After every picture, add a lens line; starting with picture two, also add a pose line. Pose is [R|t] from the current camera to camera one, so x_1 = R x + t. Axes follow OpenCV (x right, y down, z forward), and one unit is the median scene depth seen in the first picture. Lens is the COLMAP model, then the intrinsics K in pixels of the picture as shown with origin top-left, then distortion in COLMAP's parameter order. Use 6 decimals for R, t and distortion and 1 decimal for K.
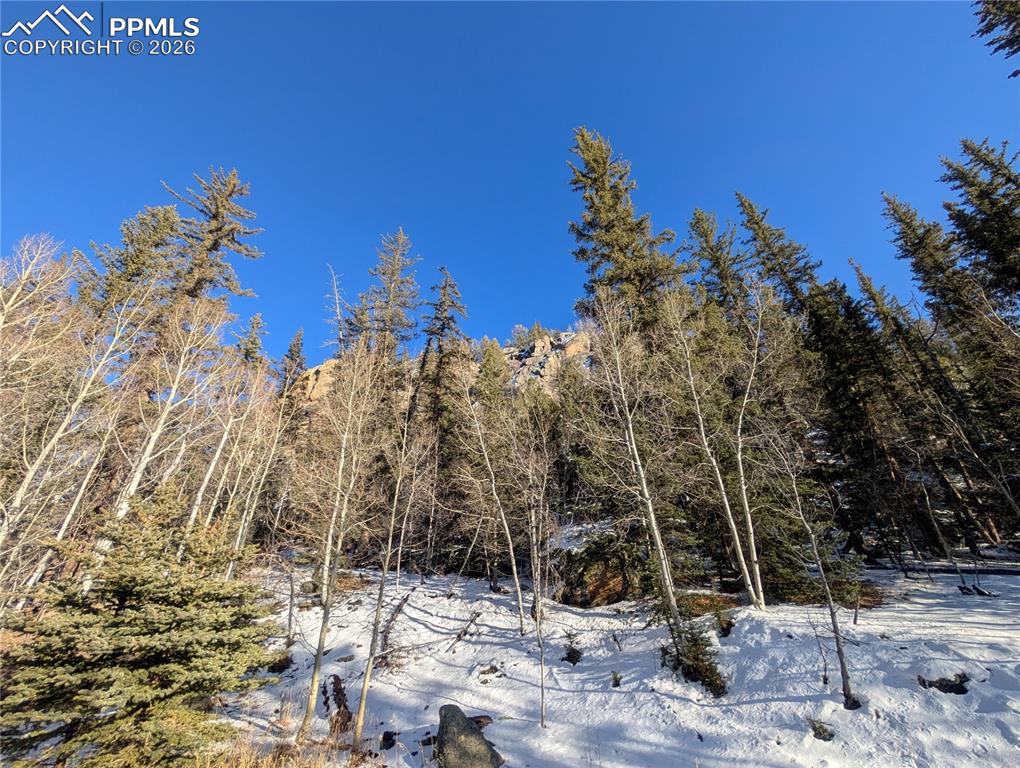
lens RADIAL K [[383.3, 0, 510.0], [0, 383.3, 384.0], [0, 0, 1]] dist [0.000702, 0.000341]
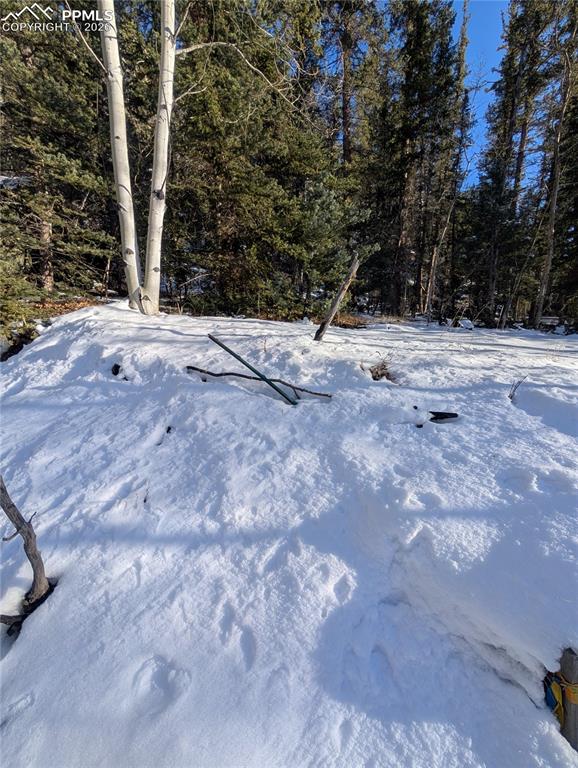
lens RADIAL K [[288.6, 0, 291.0], [0, 288.6, 381.2], [0, 0, 1]] dist [0.000702, 0.000341]
pose [[0.857216, -0.020902, 0.514532, 0.796510], [-0.292366, 0.802770, 0.519695, 0.563628], [-0.423913, -0.595923, 0.682036, 0.866982]]
